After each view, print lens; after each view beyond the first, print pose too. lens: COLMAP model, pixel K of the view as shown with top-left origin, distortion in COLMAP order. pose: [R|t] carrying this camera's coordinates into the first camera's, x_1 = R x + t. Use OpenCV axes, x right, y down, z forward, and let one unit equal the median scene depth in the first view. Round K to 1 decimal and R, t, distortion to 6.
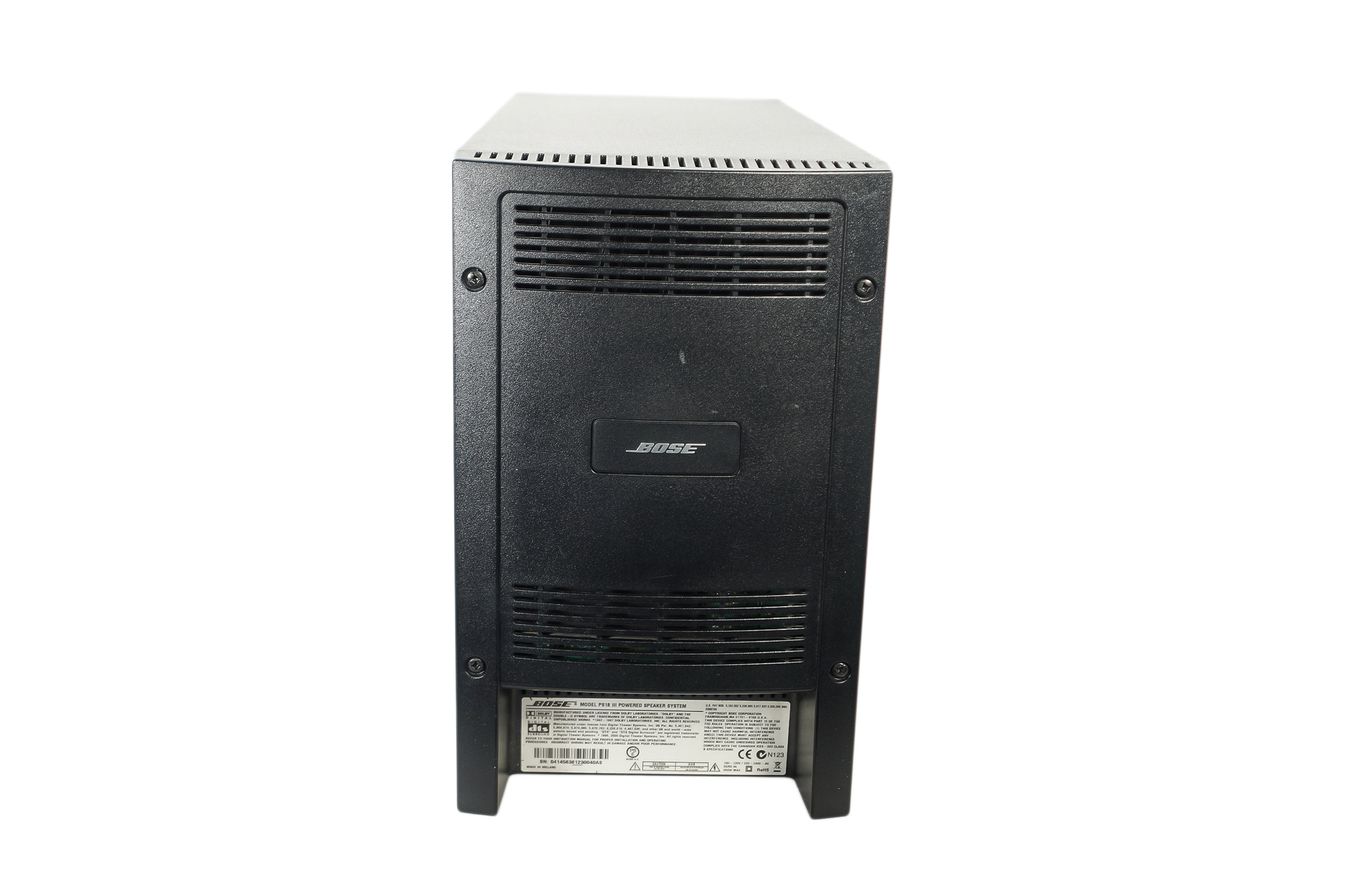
lens RADIAL K [[1508.2, 0, 678.8], [0, 1508.2, 449.2], [0, 0, 1]] dist [-0.031872, 0.000000]
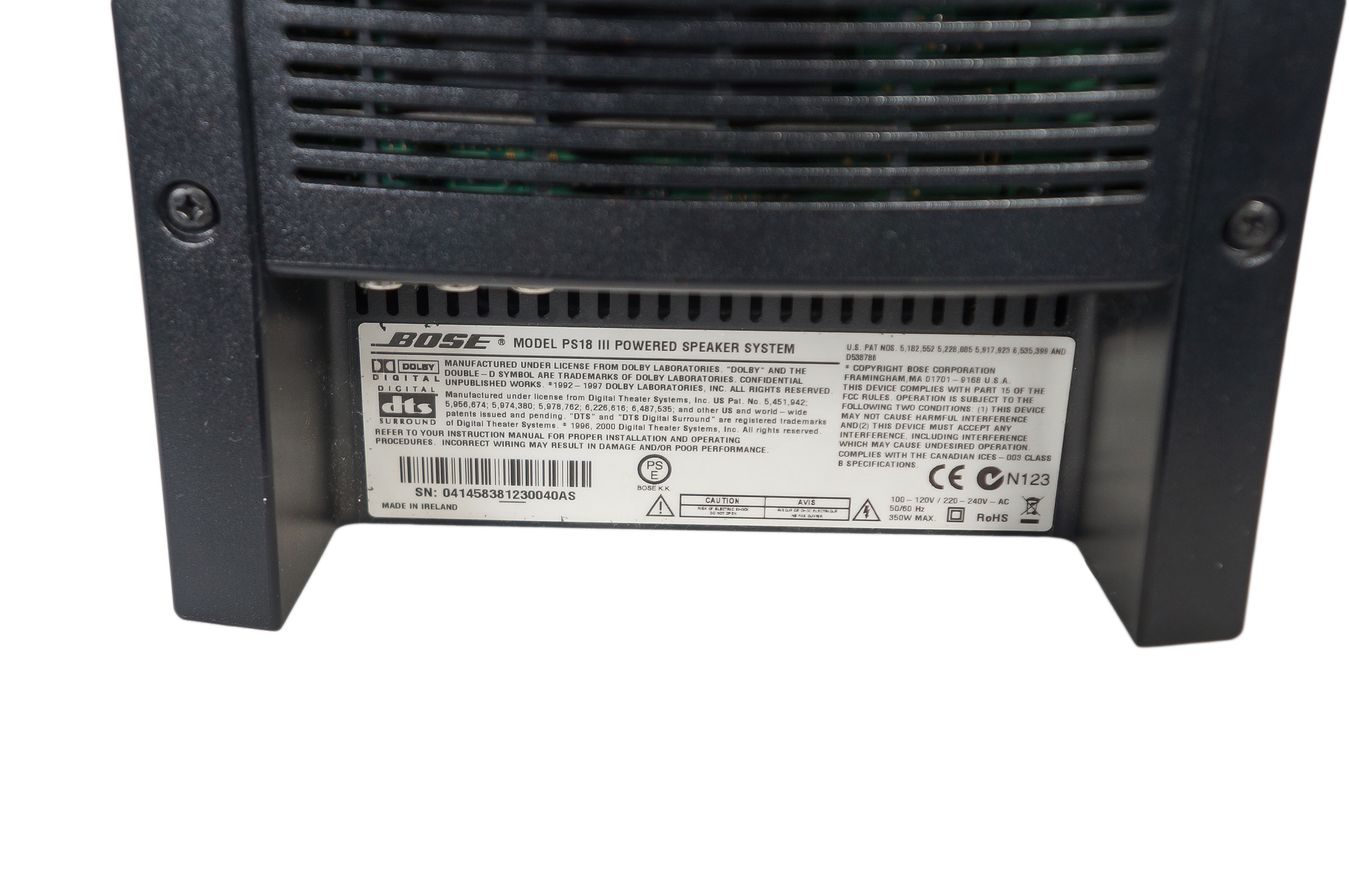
lens RADIAL K [[2073.1, 0, 665.7], [0, 2073.1, 445.6], [0, 0, 1]] dist [0.070618, 0.000000]
pose [[0.998737, 0.005699, -0.049924, -0.001155], [0.002361, 0.987126, 0.159925, 0.111277], [0.050193, -0.159840, 0.985866, 0.482461]]
